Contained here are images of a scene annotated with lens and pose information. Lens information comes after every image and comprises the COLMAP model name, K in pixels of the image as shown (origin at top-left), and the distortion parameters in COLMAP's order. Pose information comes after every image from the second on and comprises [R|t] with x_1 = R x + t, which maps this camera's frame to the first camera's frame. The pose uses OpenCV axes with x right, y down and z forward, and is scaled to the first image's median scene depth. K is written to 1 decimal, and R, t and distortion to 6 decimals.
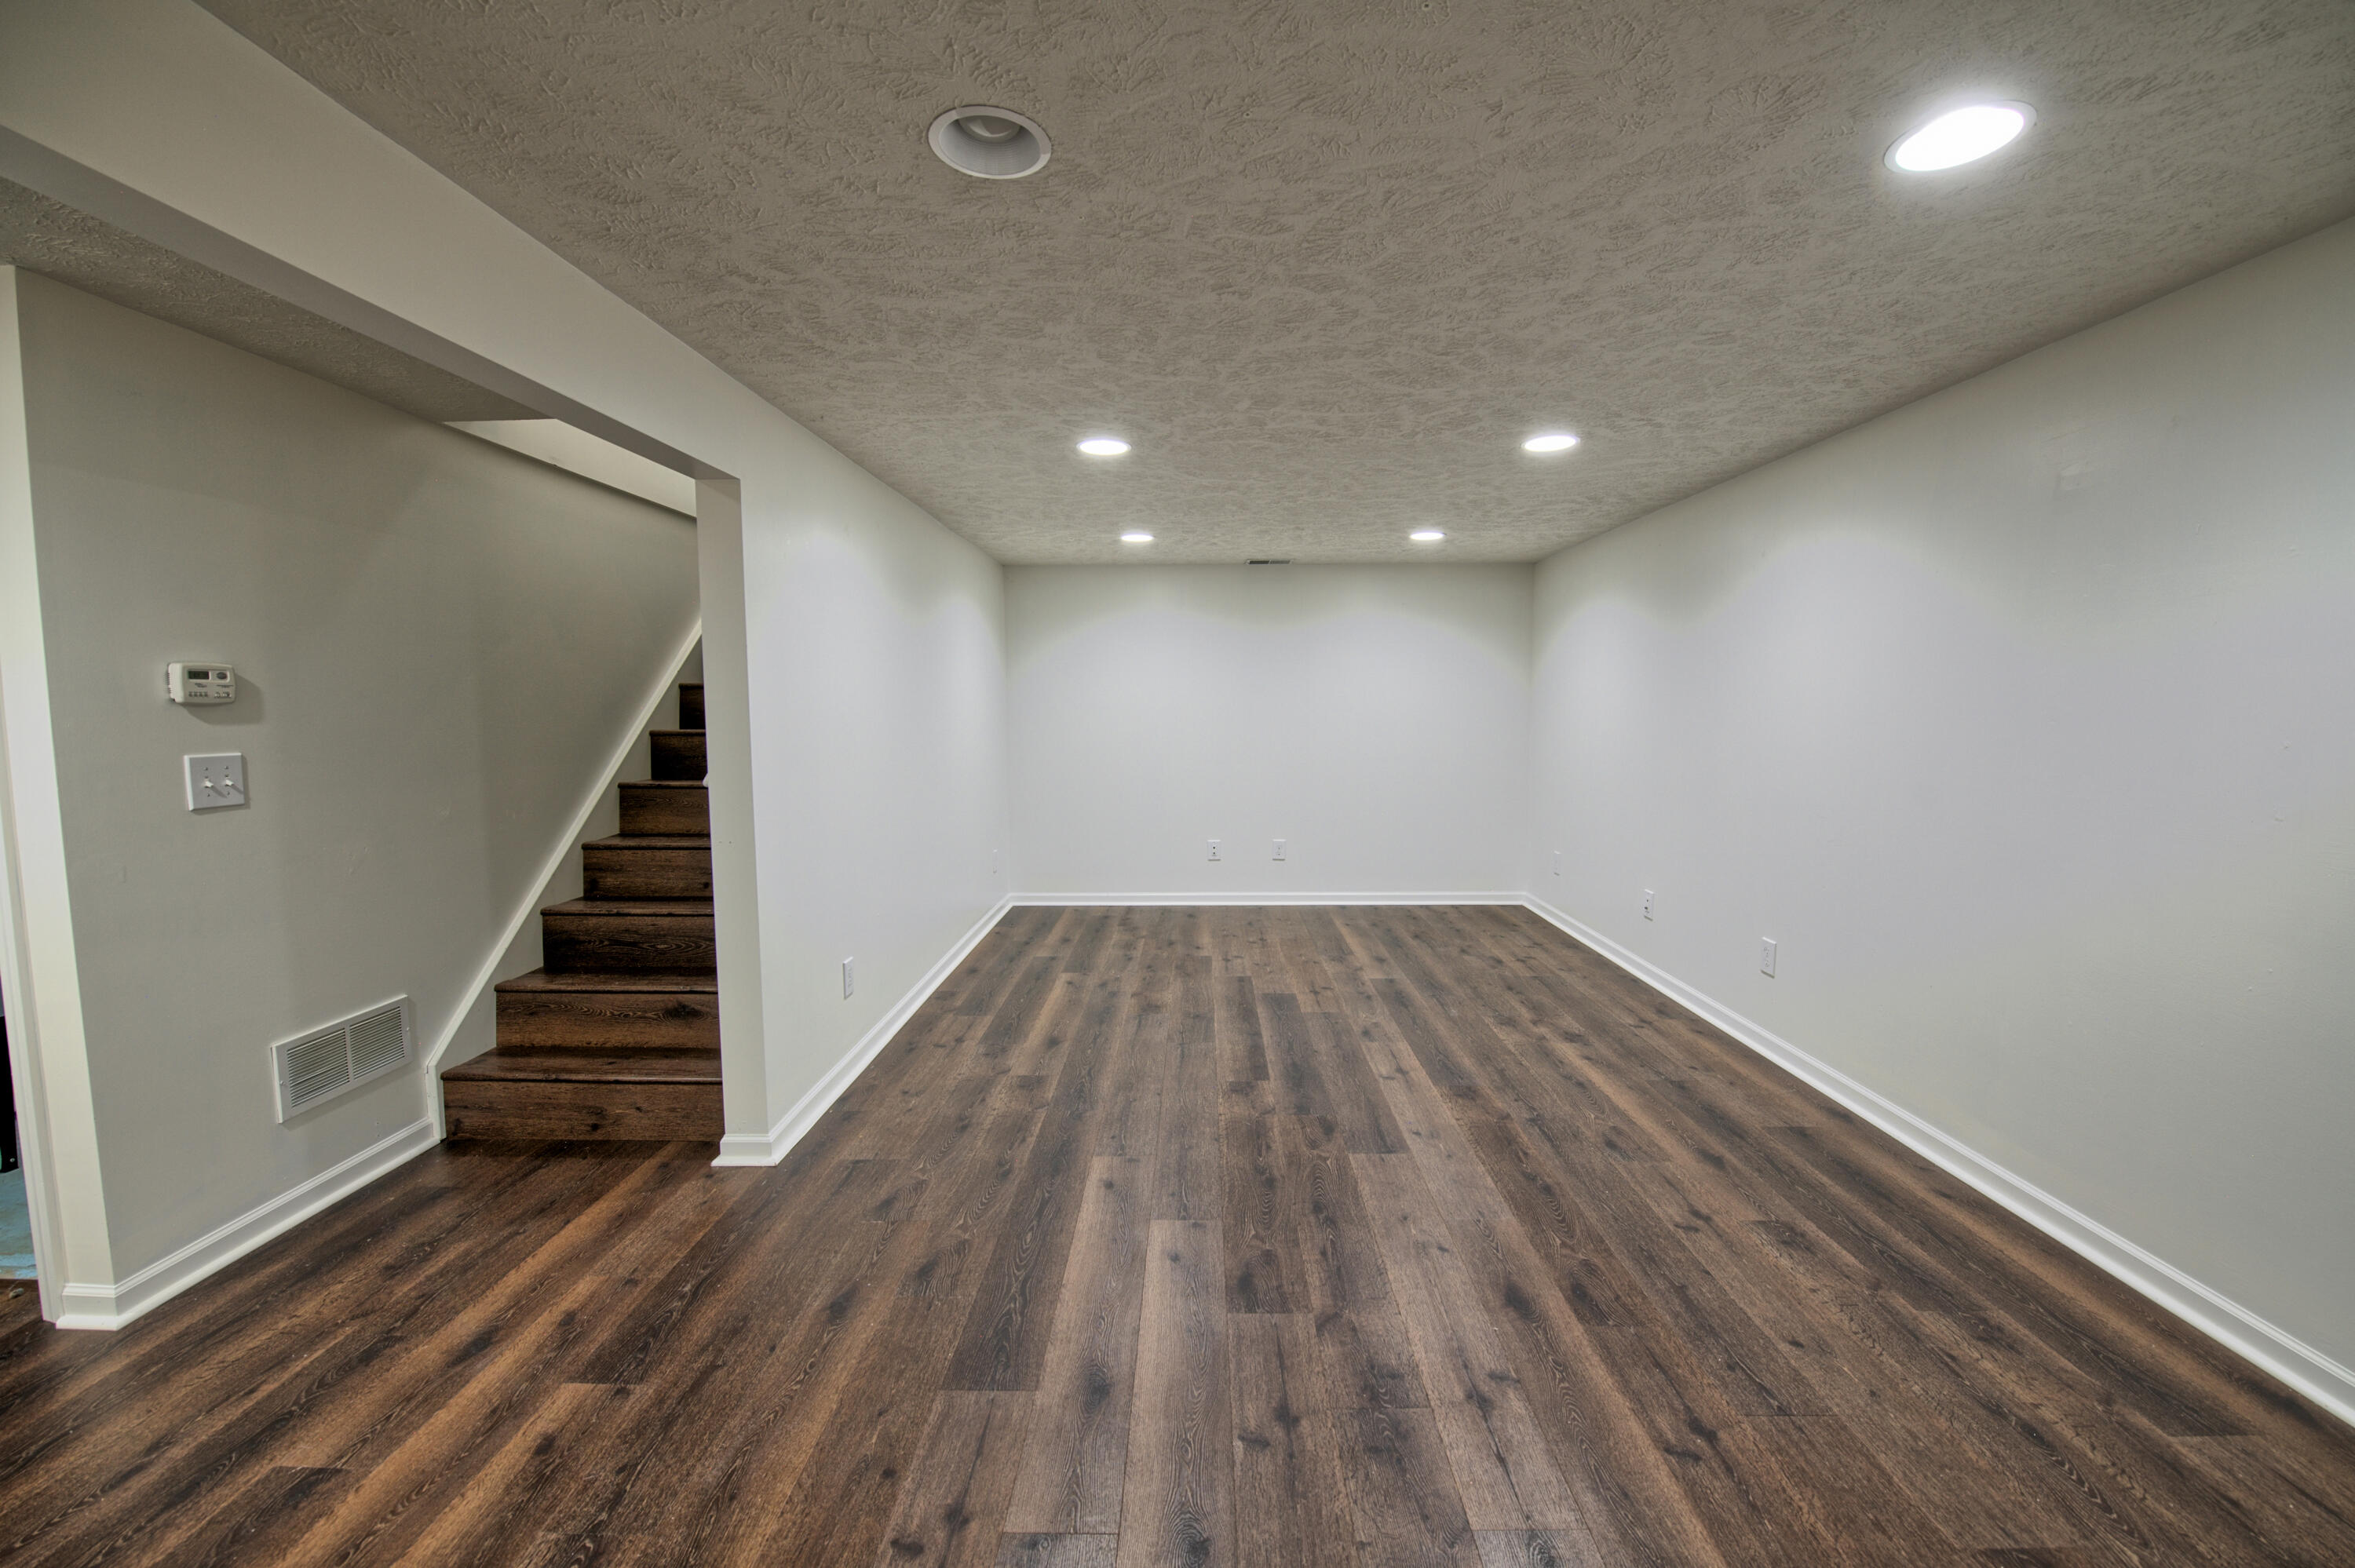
lens RADIAL K [[936.0, 0, 1184.8], [0, 936.0, 783.2], [0, 0, 1]] dist [-0.016824, -0.001153]
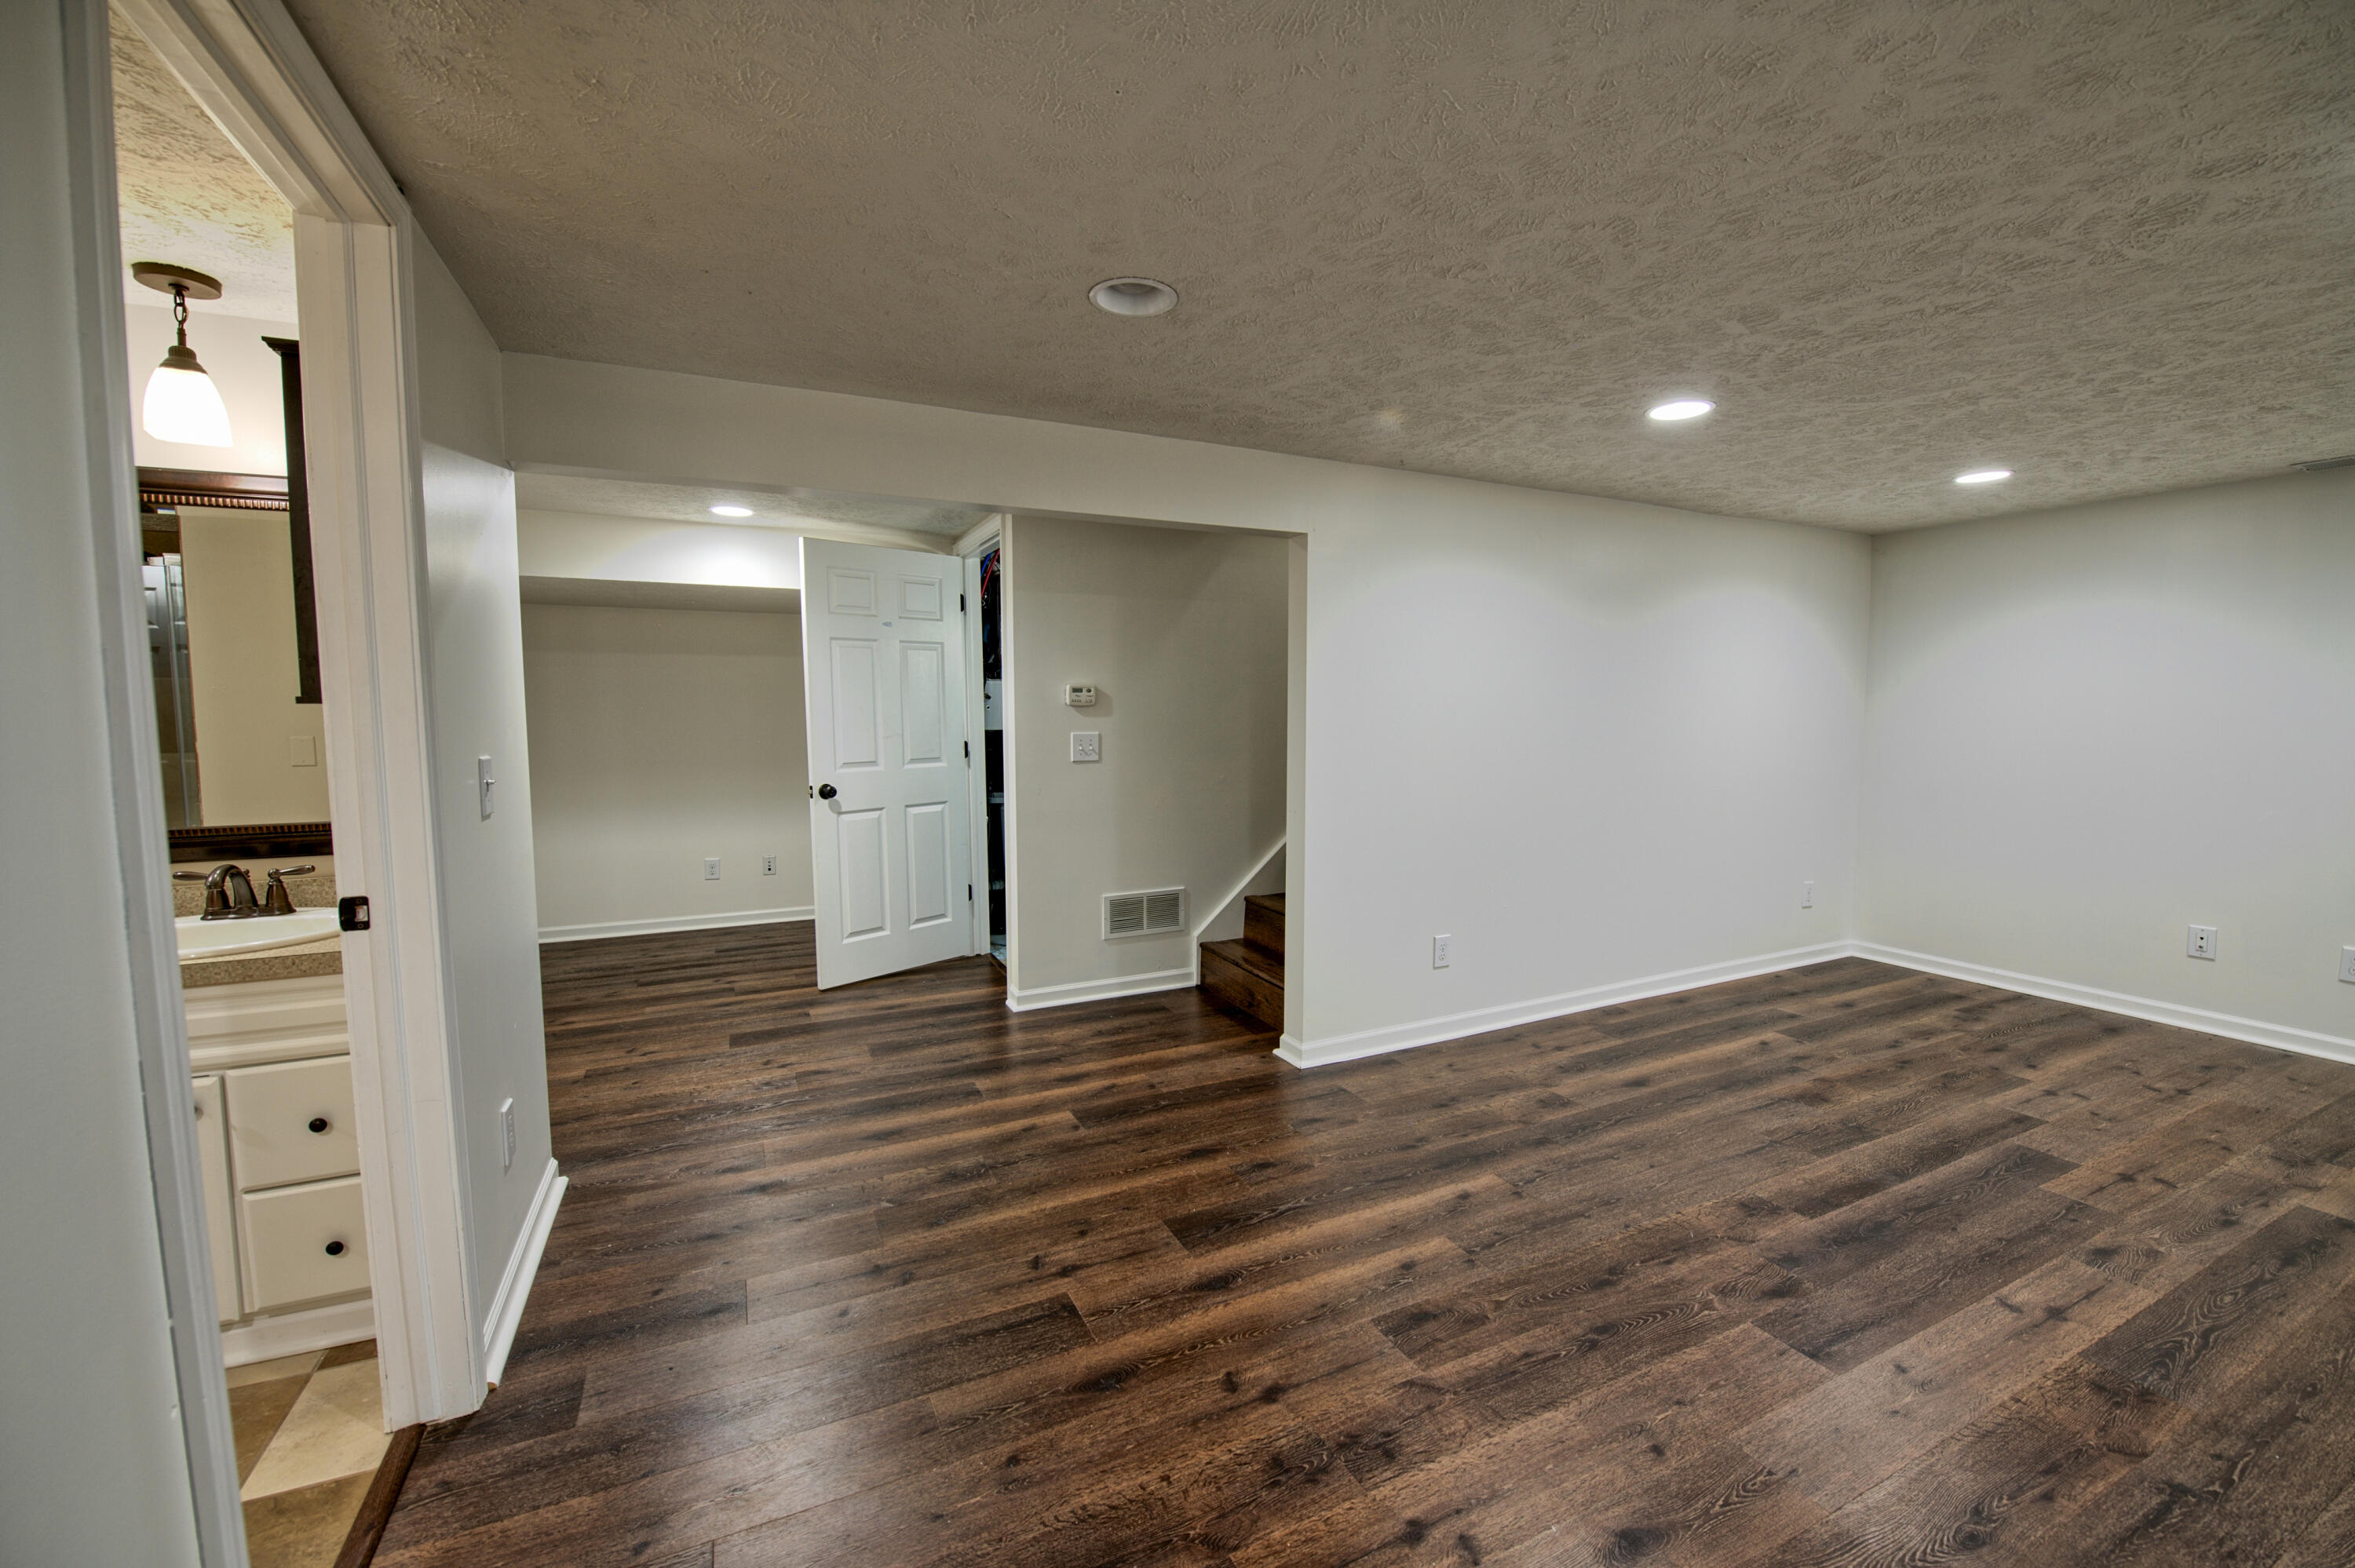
lens RADIAL K [[936.0, 0, 1178.3], [0, 936.0, 782.8], [0, 0, 1]] dist [-0.016824, -0.001153]
pose [[0.447467, 0.073629, -0.891264, 0.560678], [-0.075119, 0.996177, 0.044582, -0.022118], [0.891140, 0.047002, 0.451287, 0.241155]]
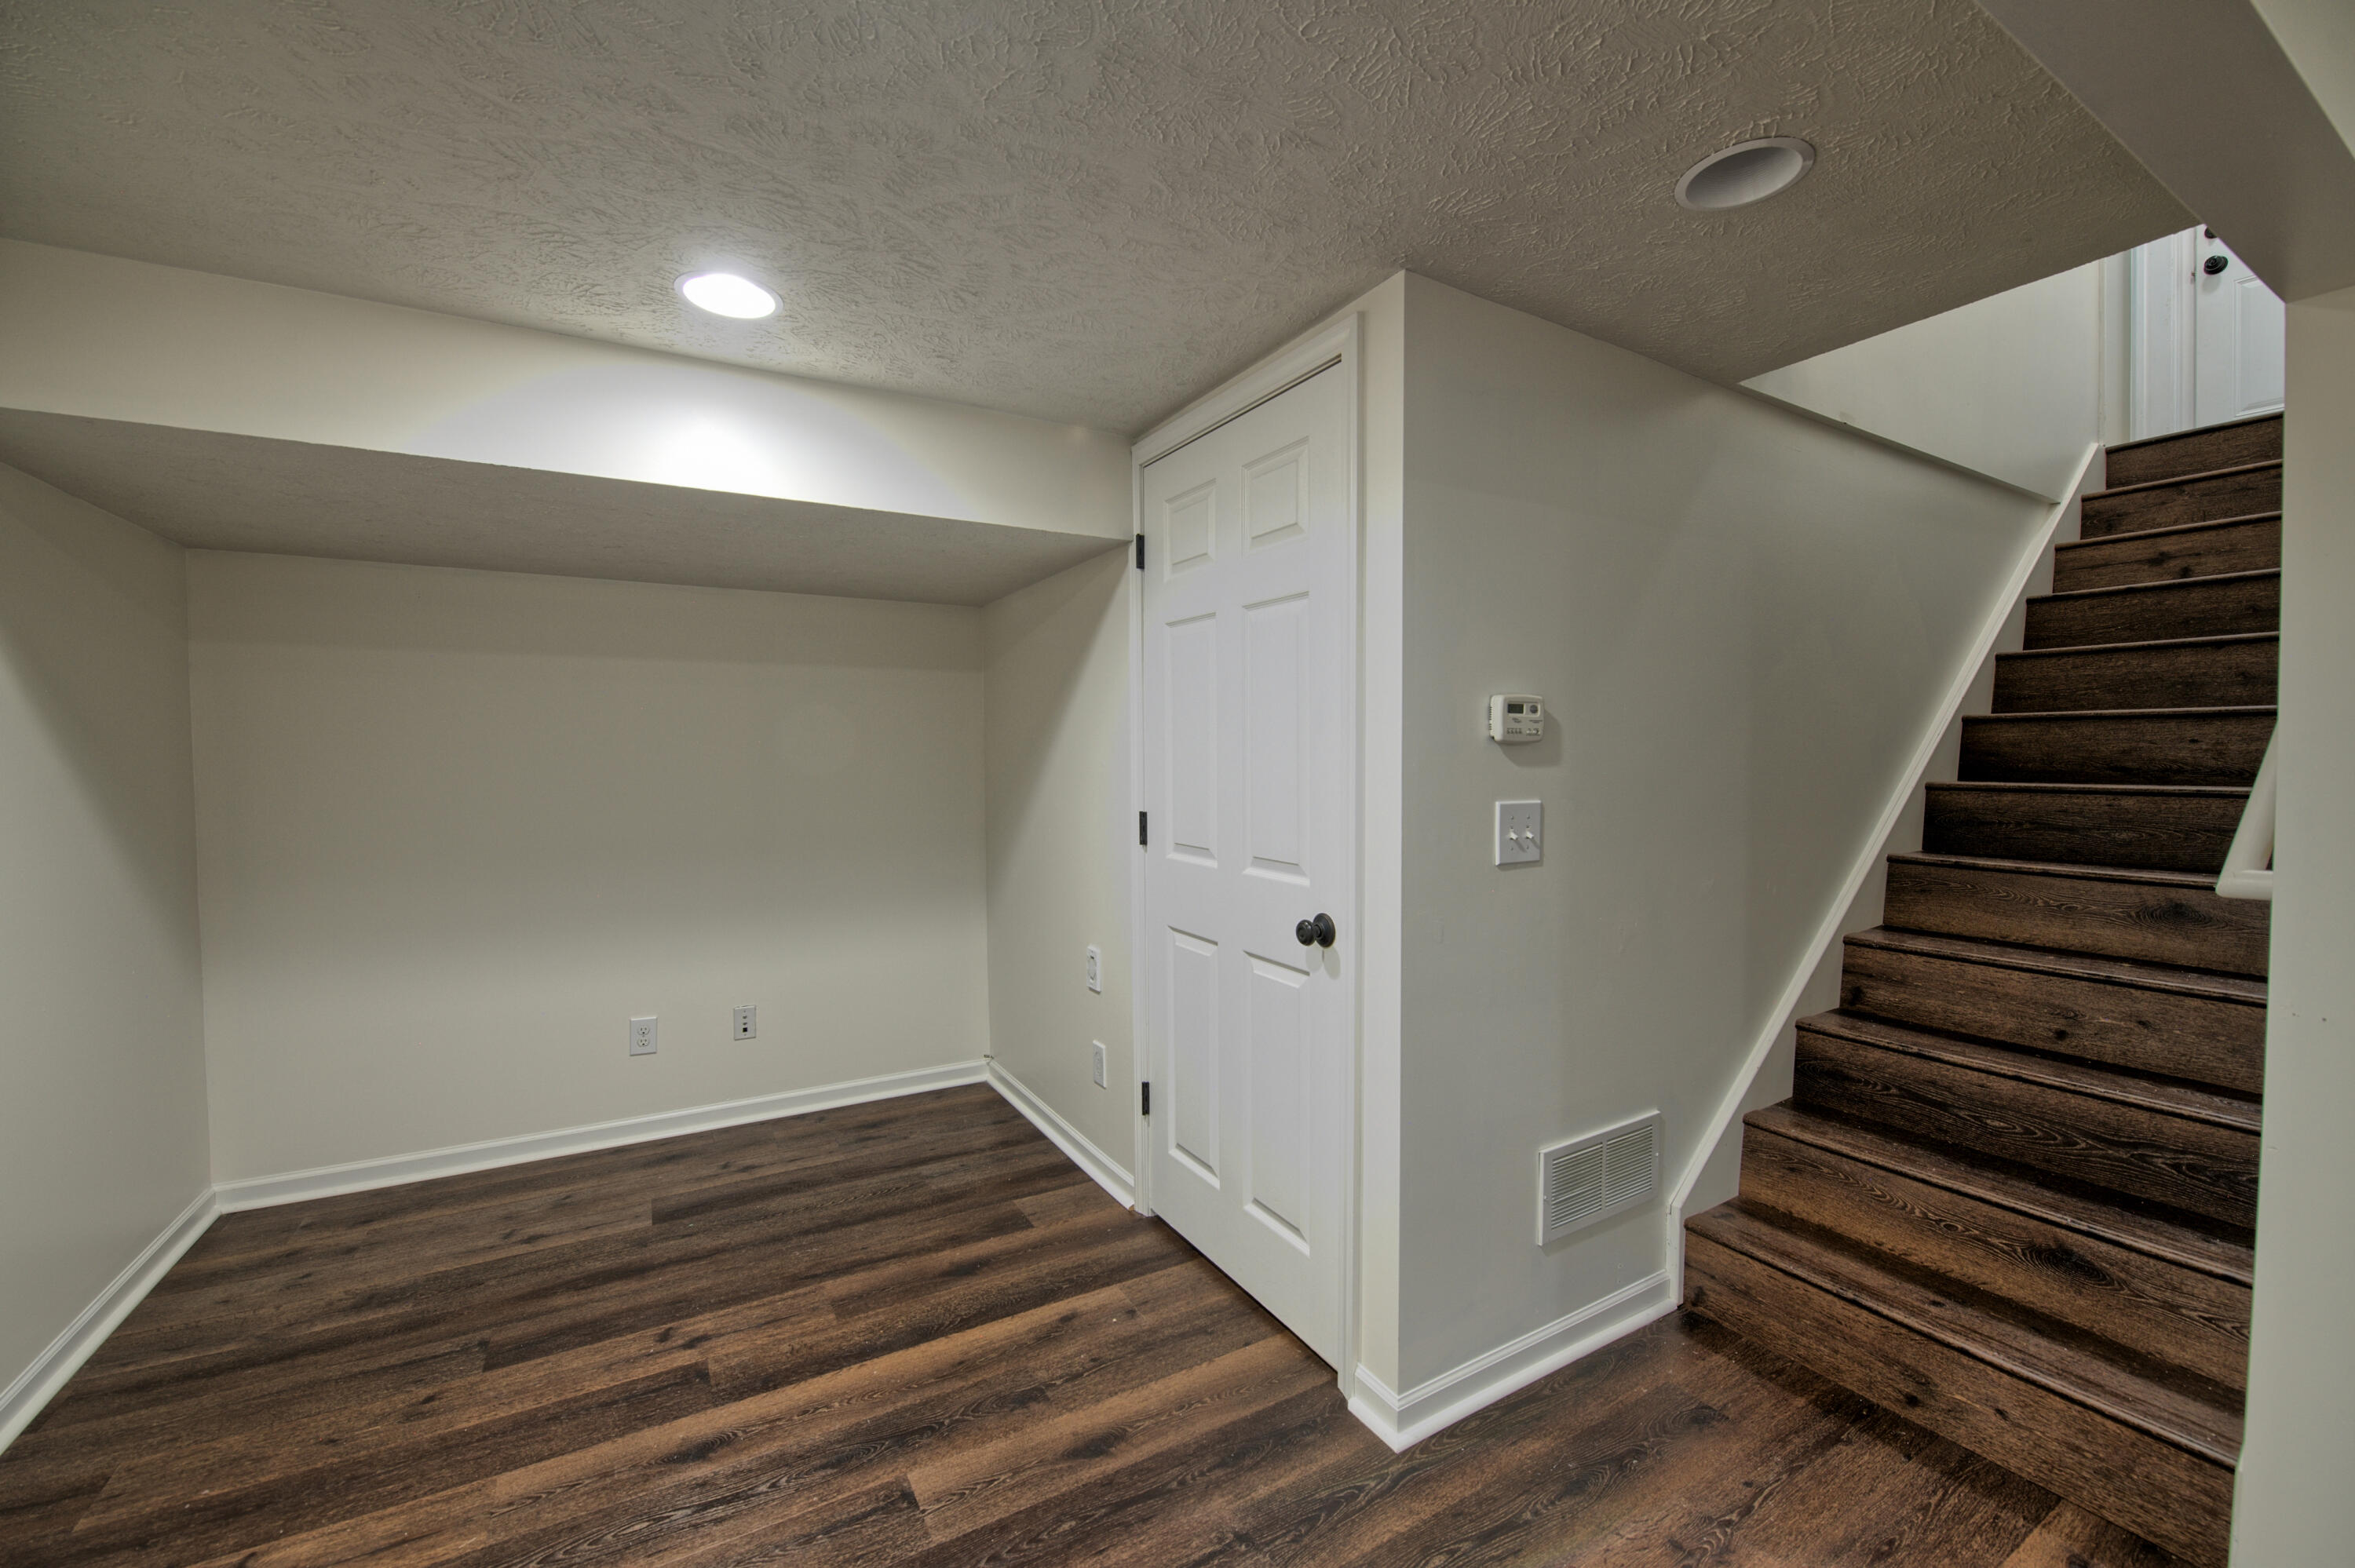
lens RADIAL K [[936.0, 0, 1182.8], [0, 936.0, 784.9], [0, 0, 1]] dist [-0.016824, -0.001153]
pose [[0.517857, 0.026658, -0.855052, -0.365908], [-0.068391, 0.997605, -0.010319, -0.012447], [0.852729, 0.063822, 0.518440, 0.214426]]
